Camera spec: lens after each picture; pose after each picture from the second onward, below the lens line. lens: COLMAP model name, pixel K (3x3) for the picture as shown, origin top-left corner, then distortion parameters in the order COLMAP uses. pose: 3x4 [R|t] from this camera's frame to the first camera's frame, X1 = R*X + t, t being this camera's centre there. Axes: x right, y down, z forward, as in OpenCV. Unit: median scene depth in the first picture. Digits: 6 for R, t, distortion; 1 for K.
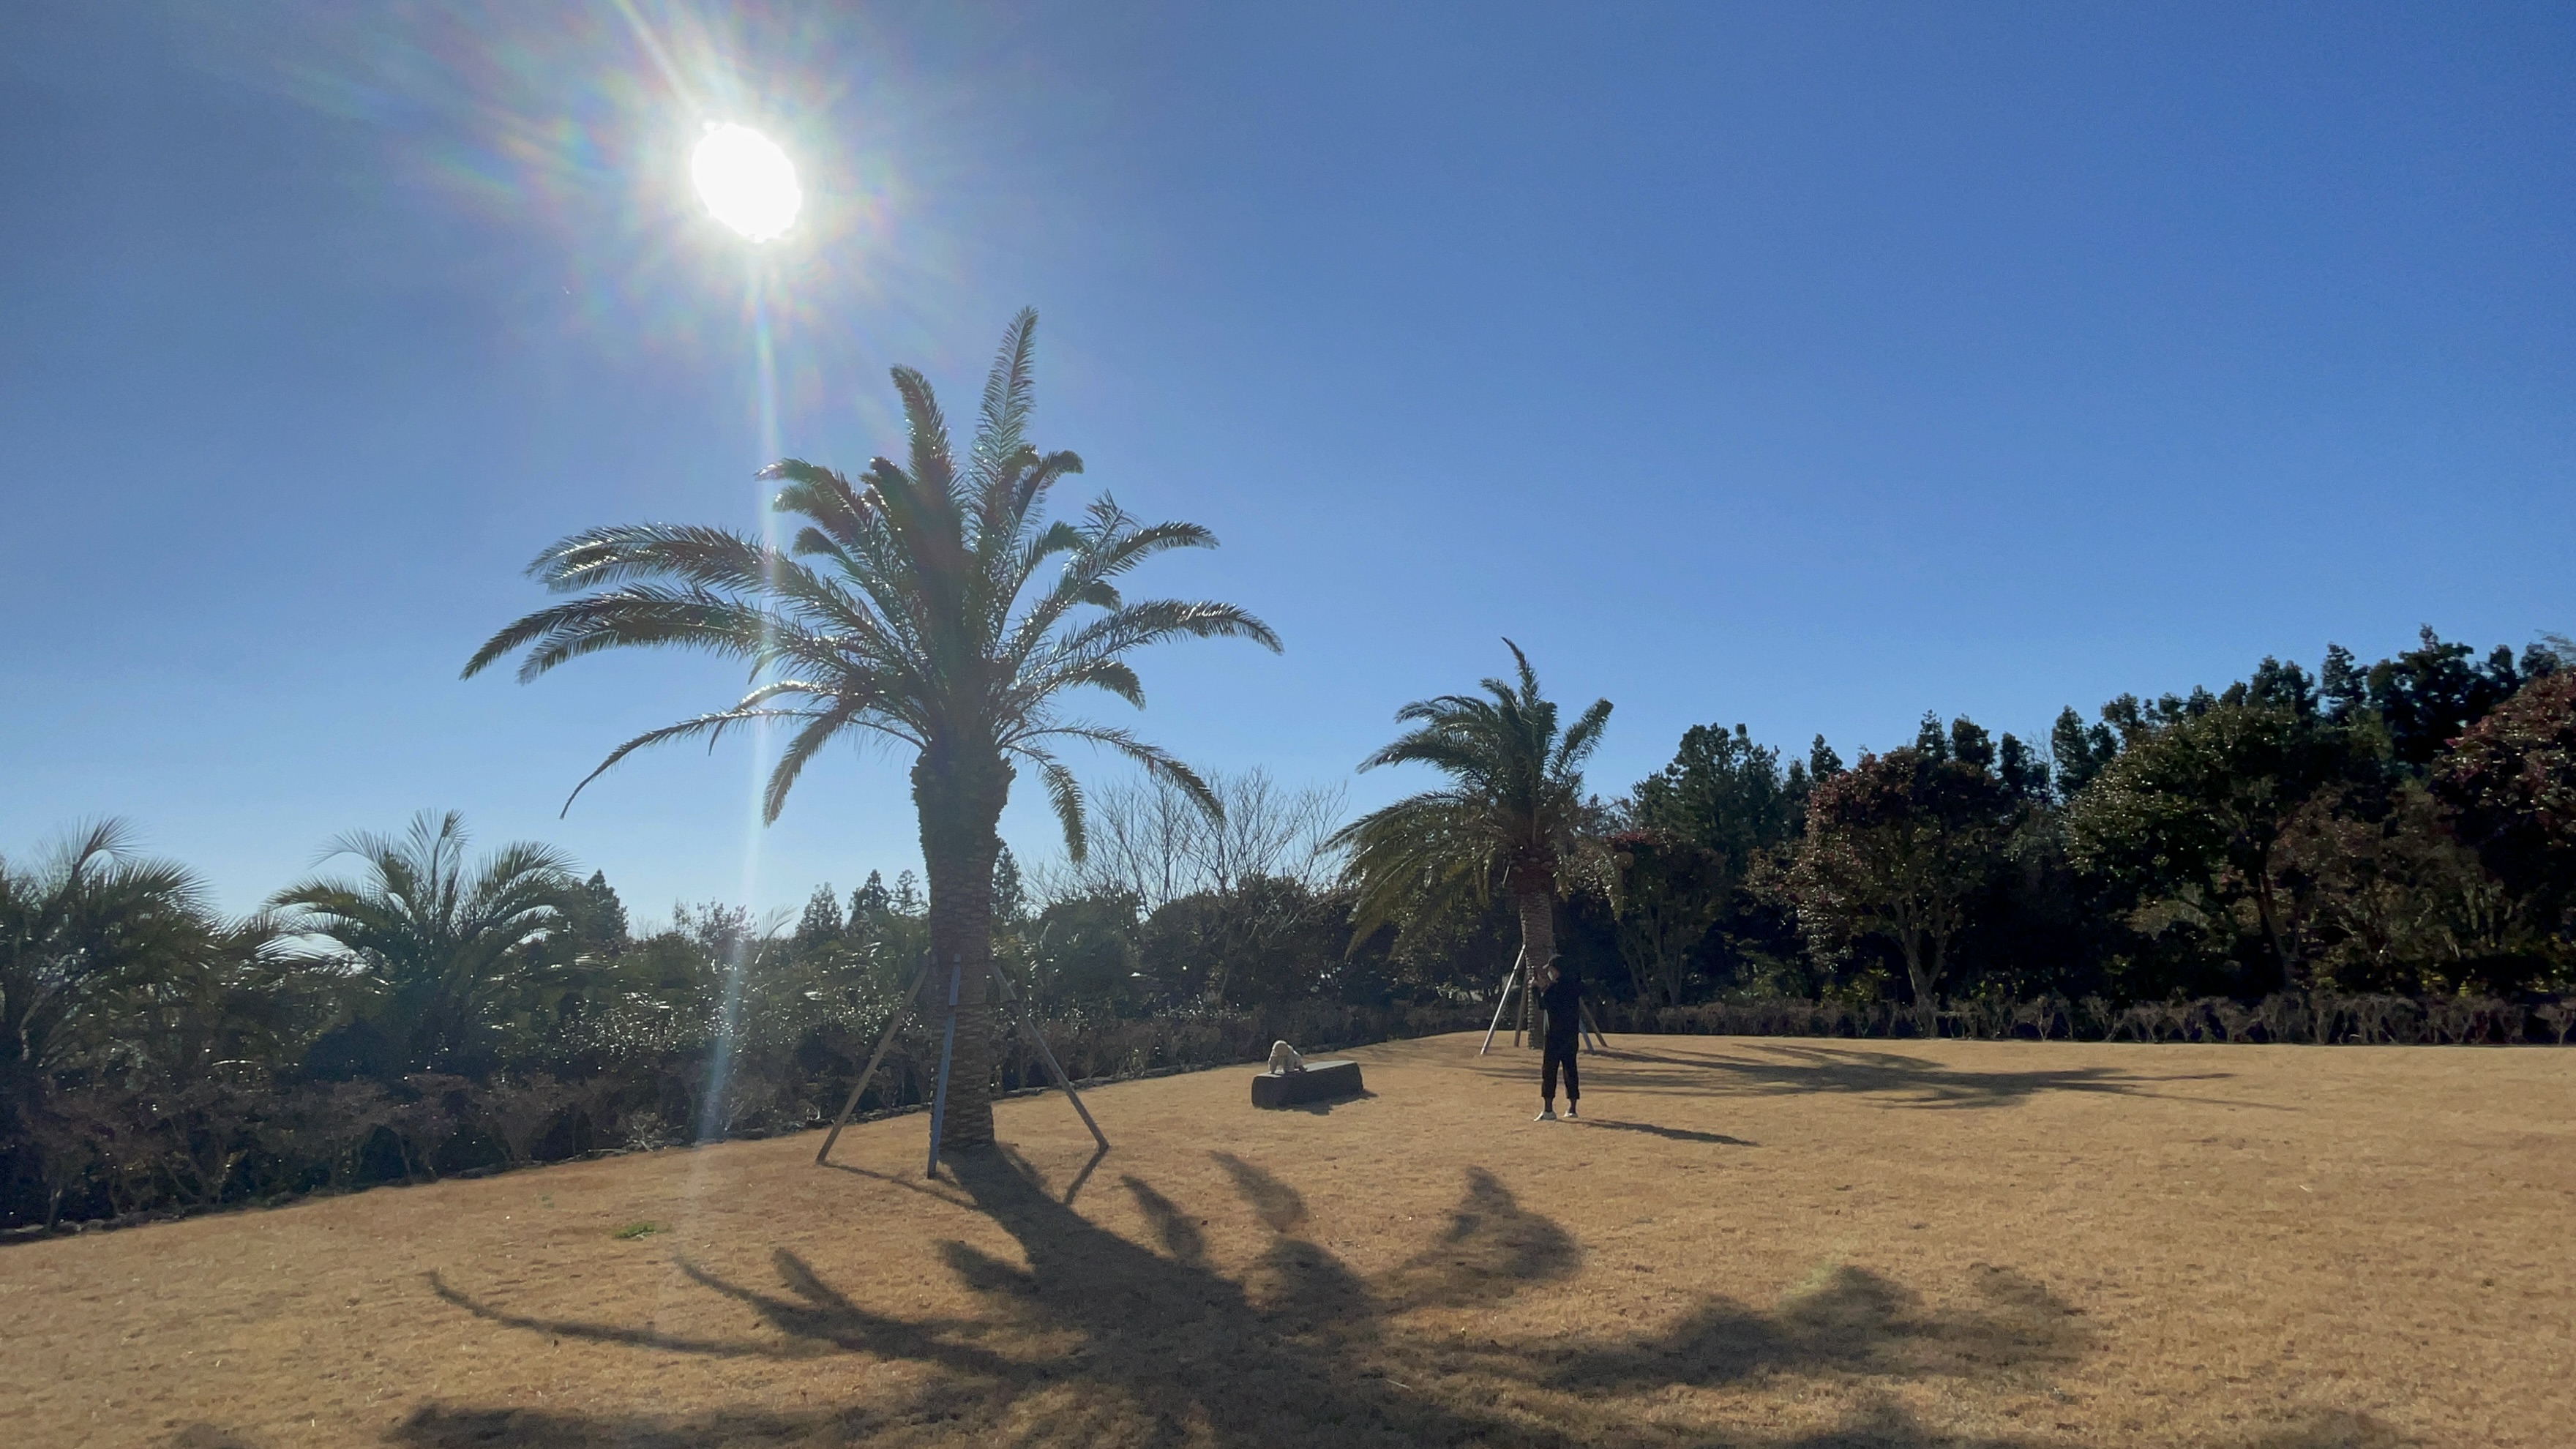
lens RADIAL K [[1202.7, 0, 1288.0], [0, 1202.7, 724.5], [0, 0, 1]] dist [0.000377, -0.000653]
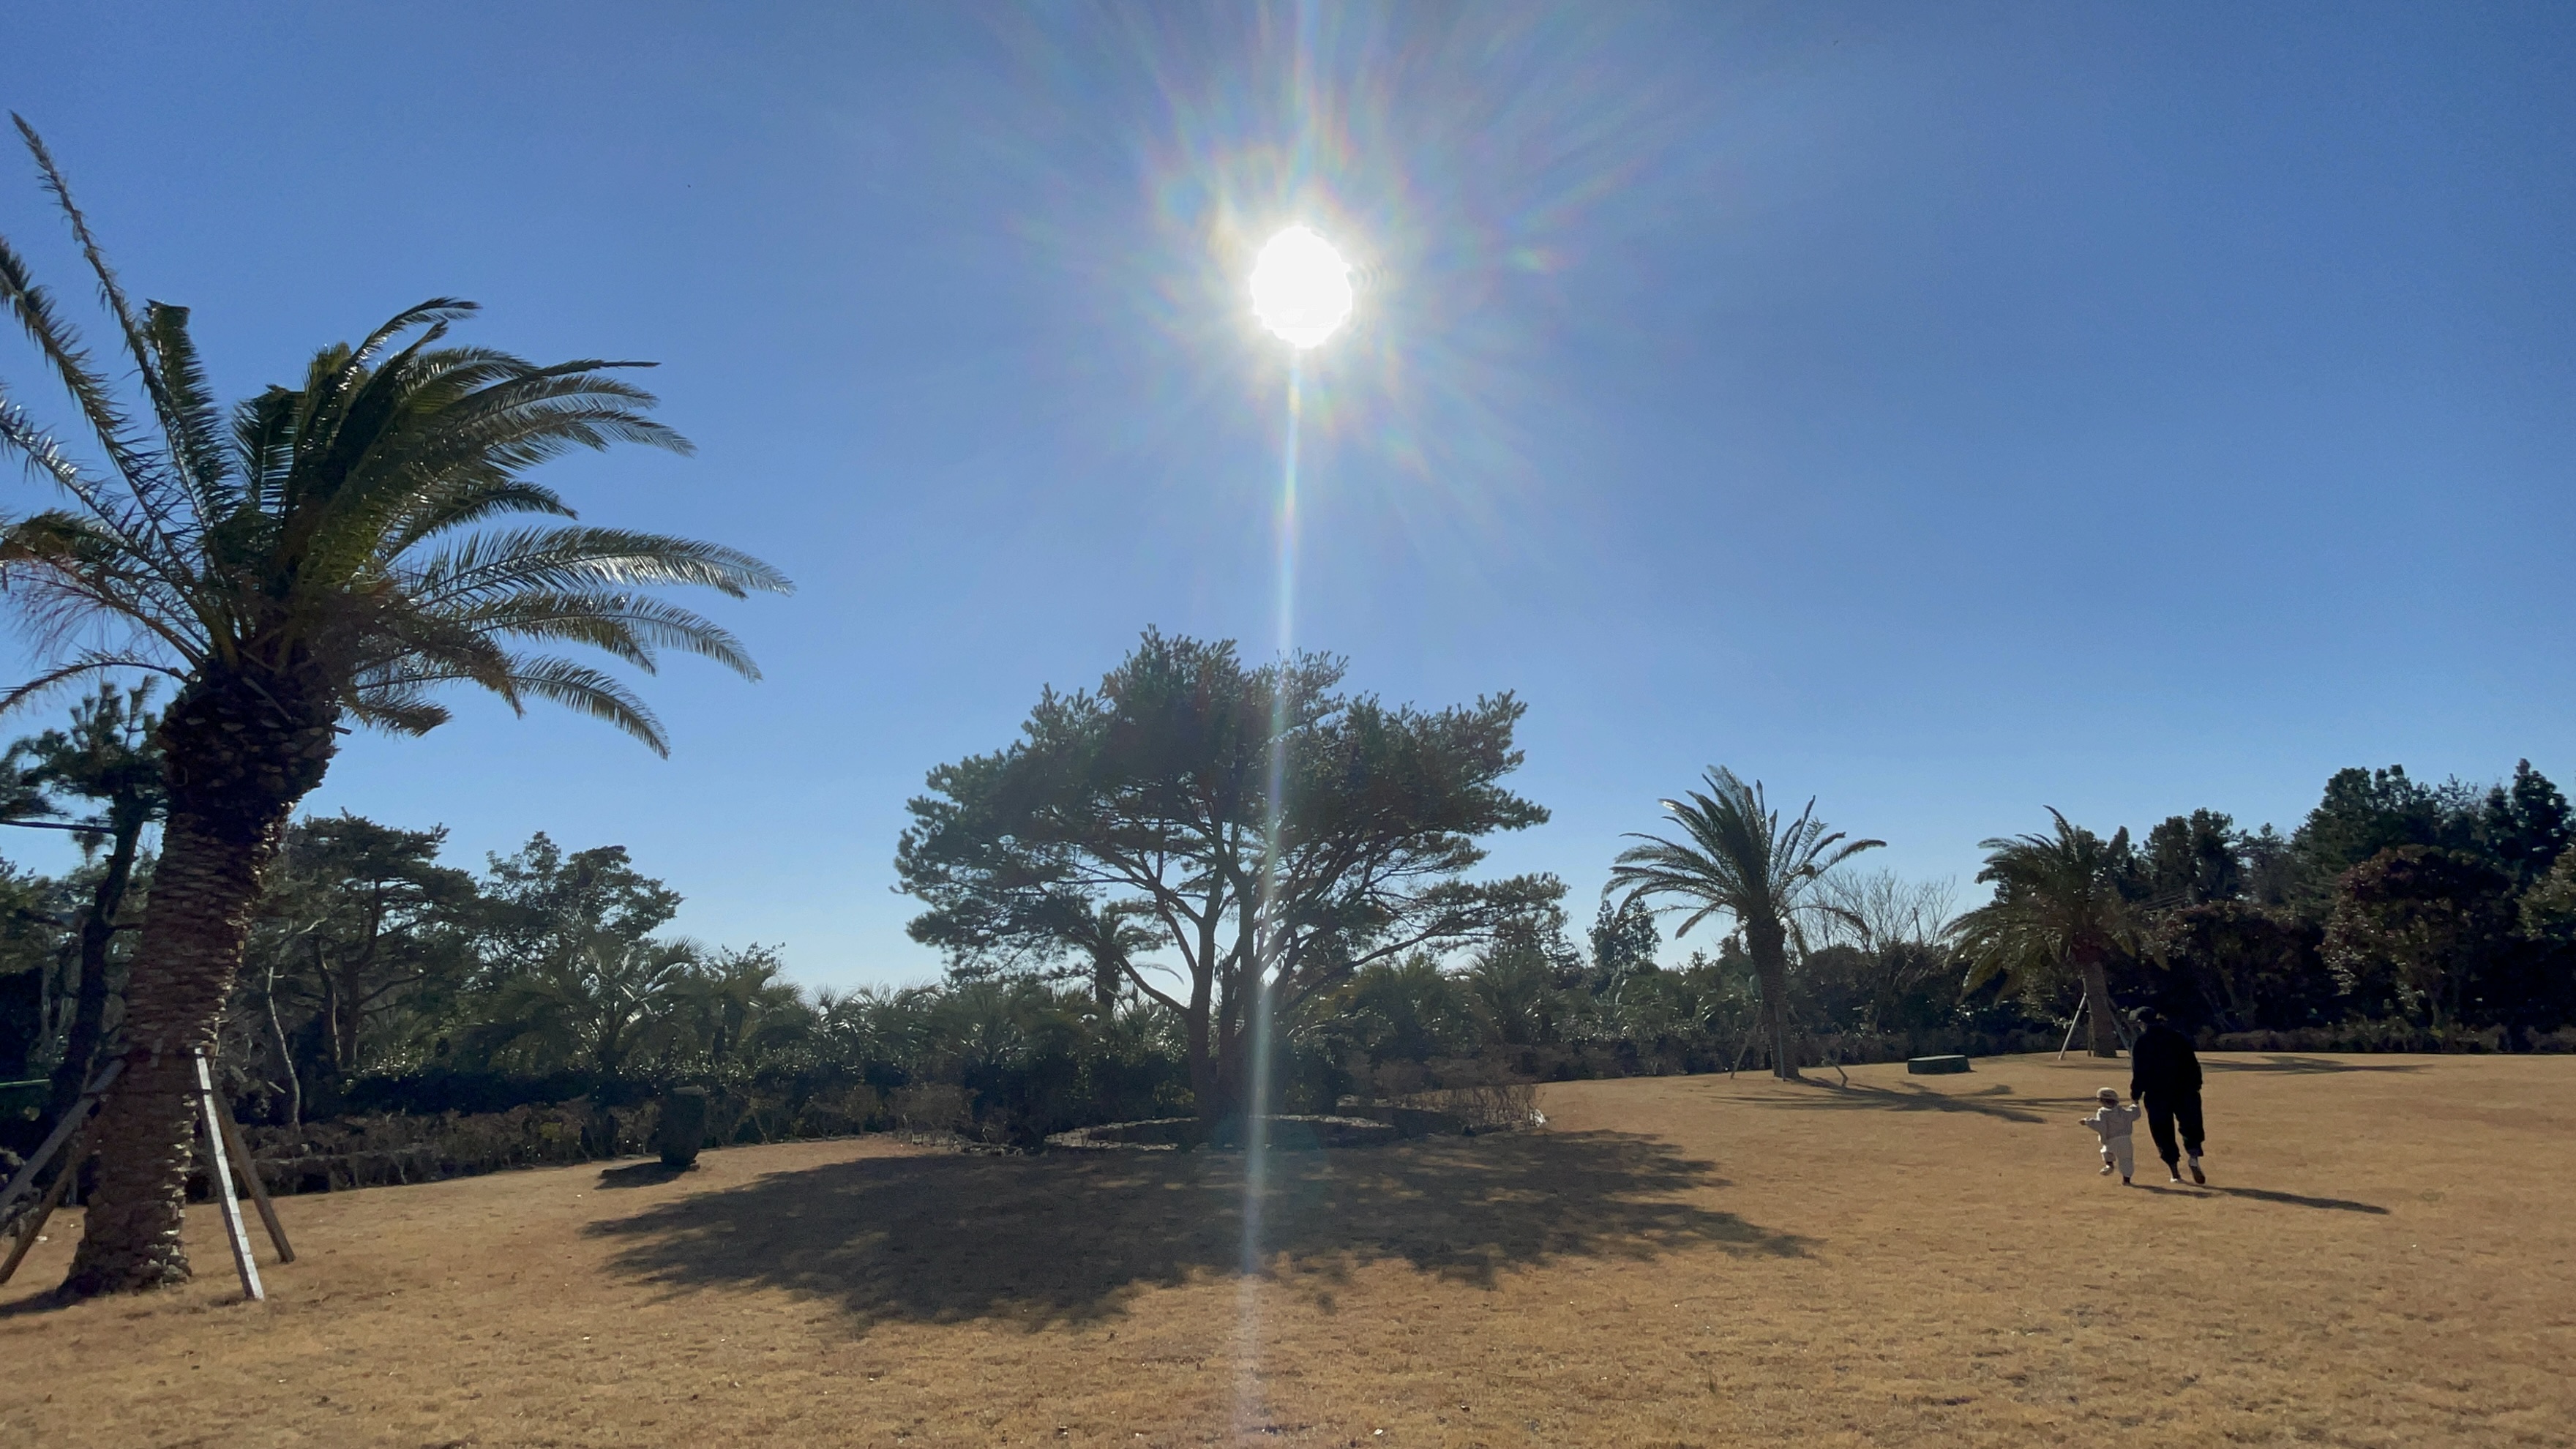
lens RADIAL K [[1202.7, 0, 1288.0], [0, 1202.7, 724.5], [0, 0, 1]] dist [0.000377, -0.000653]
pose [[0.883061, -0.109545, -0.456293, 0.019964], [0.097226, 0.993982, -0.050472, -0.132089], [0.459076, 0.000206, 0.888397, -0.618815]]
